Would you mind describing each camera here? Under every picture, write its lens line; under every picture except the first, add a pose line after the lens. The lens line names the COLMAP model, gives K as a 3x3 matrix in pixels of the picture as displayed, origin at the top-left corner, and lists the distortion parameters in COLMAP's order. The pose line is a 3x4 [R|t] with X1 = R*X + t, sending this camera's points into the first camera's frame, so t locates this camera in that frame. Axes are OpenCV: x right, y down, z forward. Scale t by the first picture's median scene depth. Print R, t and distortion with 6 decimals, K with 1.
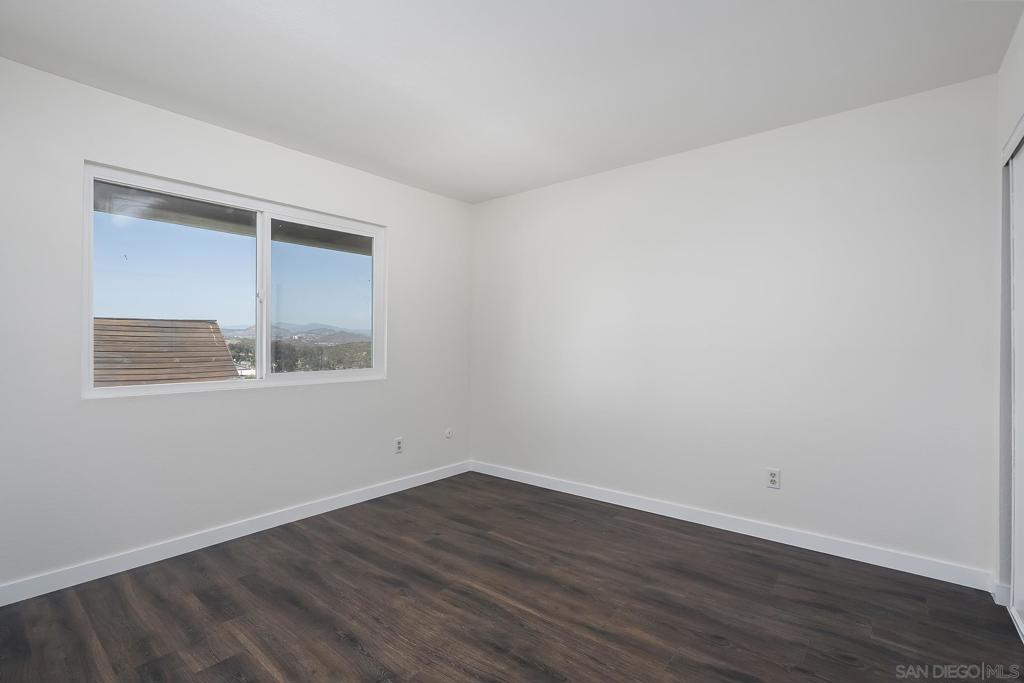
lens RADIAL K [[471.8, 0, 512.0], [0, 471.8, 341.5], [0, 0, 1]] dist [0.000741, 0.000102]
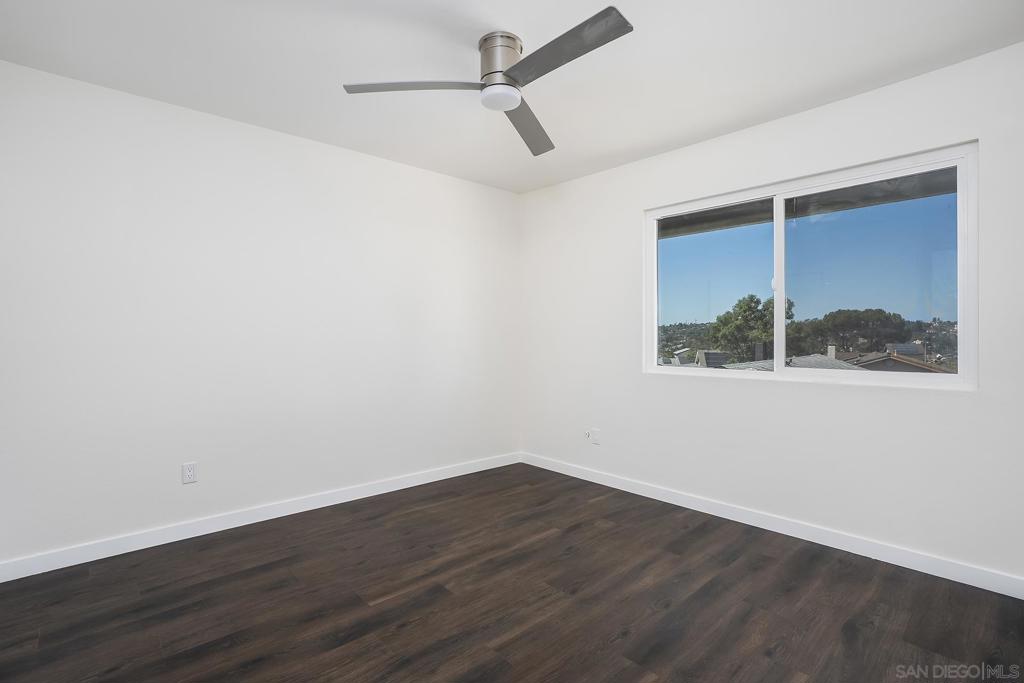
lens RADIAL K [[487.7, 0, 512.0], [0, 487.7, 347.2], [0, 0, 1]] dist [-0.015650, 0.000829]
pose [[-0.151864, 0.017739, -0.988242, 0.527455], [0.007502, 0.999831, 0.016794, 0.007829], [0.988373, -0.004863, -0.151972, 0.643425]]
